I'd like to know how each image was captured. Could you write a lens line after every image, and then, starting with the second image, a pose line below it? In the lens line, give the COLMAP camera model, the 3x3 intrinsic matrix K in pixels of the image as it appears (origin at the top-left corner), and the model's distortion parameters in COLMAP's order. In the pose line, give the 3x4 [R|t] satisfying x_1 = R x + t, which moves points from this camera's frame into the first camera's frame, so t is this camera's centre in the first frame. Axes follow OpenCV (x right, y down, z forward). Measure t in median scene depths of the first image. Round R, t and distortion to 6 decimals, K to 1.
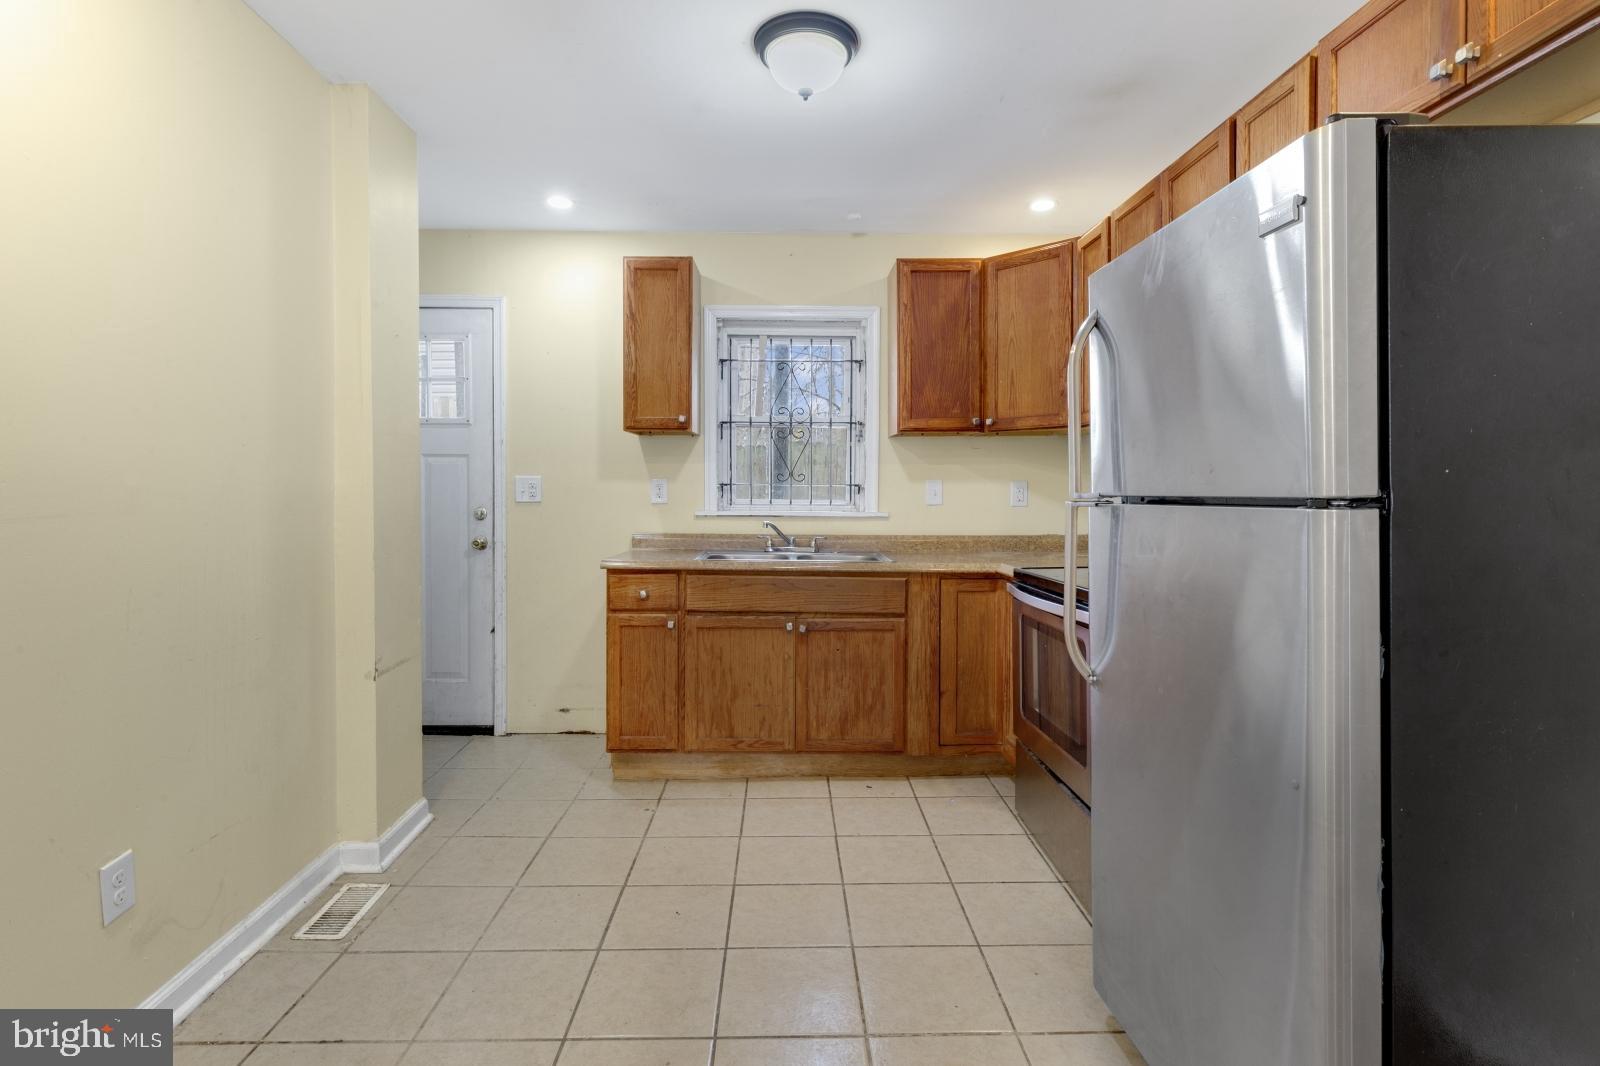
lens RADIAL K [[780.2, 0, 799.4], [0, 780.2, 489.5], [0, 0, 1]] dist [-0.000014, 0.000216]
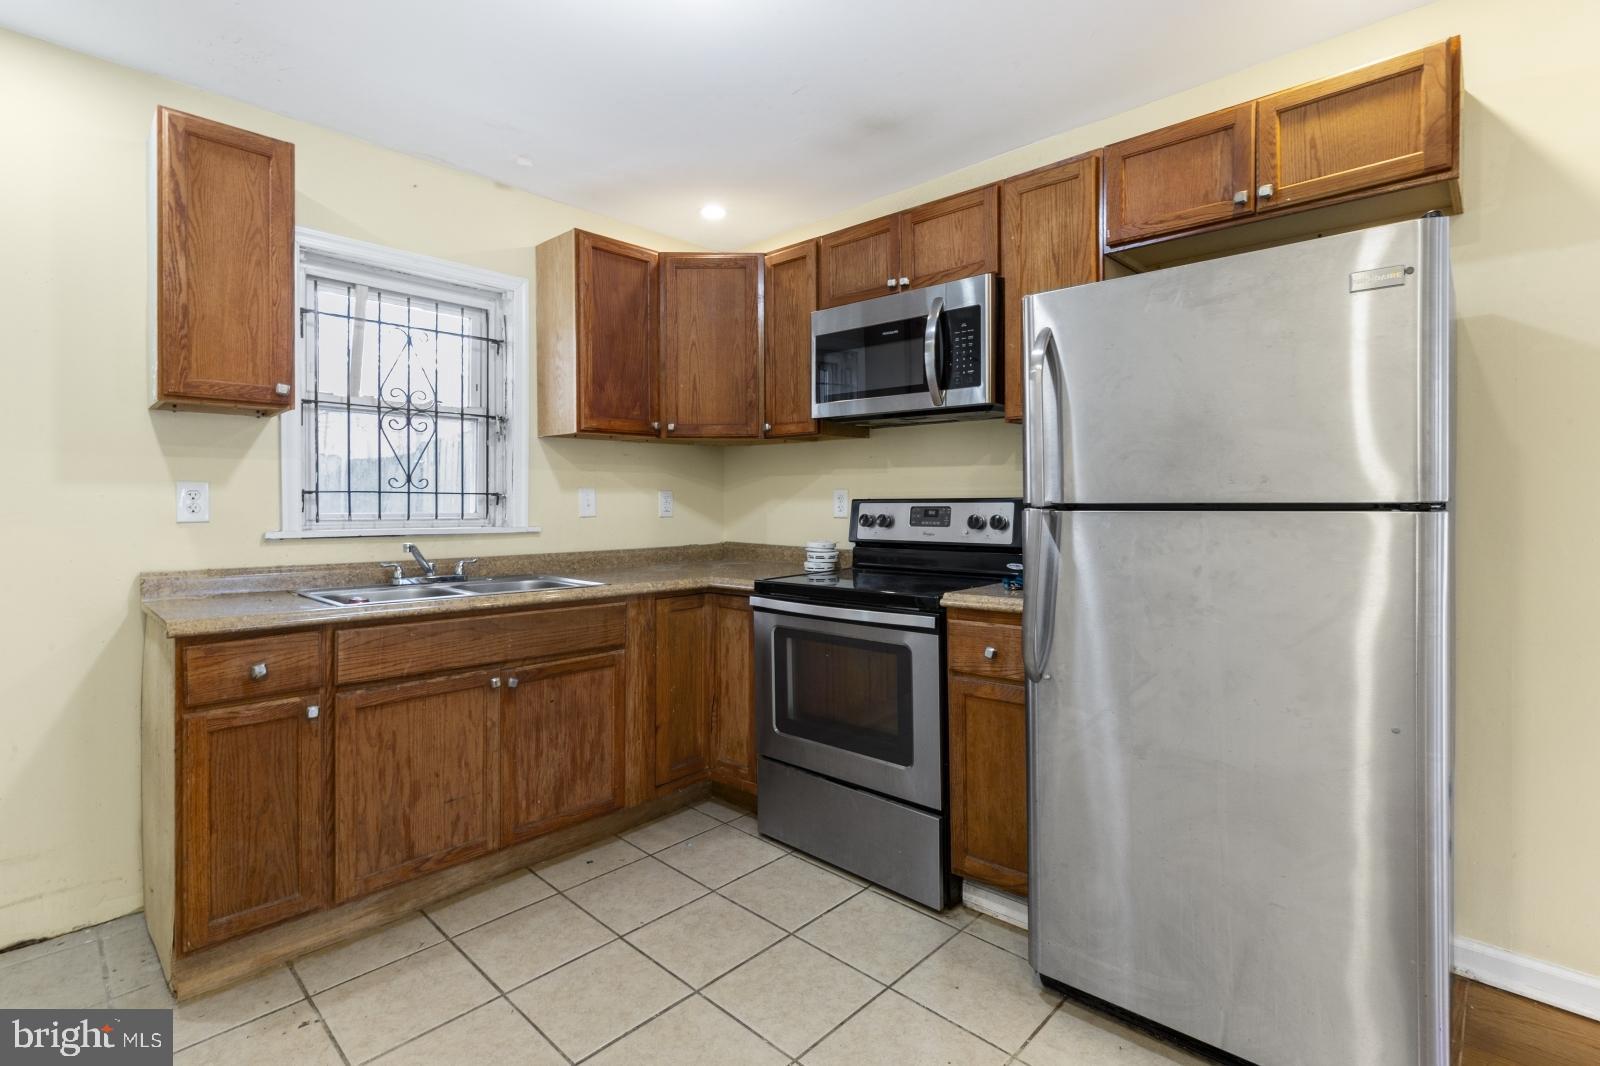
lens RADIAL K [[741.8, 0, 799.3], [0, 741.8, 492.0], [0, 0, 1]] dist [-0.000748, -0.000381]
pose [[0.704099, 0.007607, 0.710061, -0.307198], [0.001623, 0.999923, -0.012322, 0.002718], [-0.710100, 0.009828, 0.704032, 0.287565]]
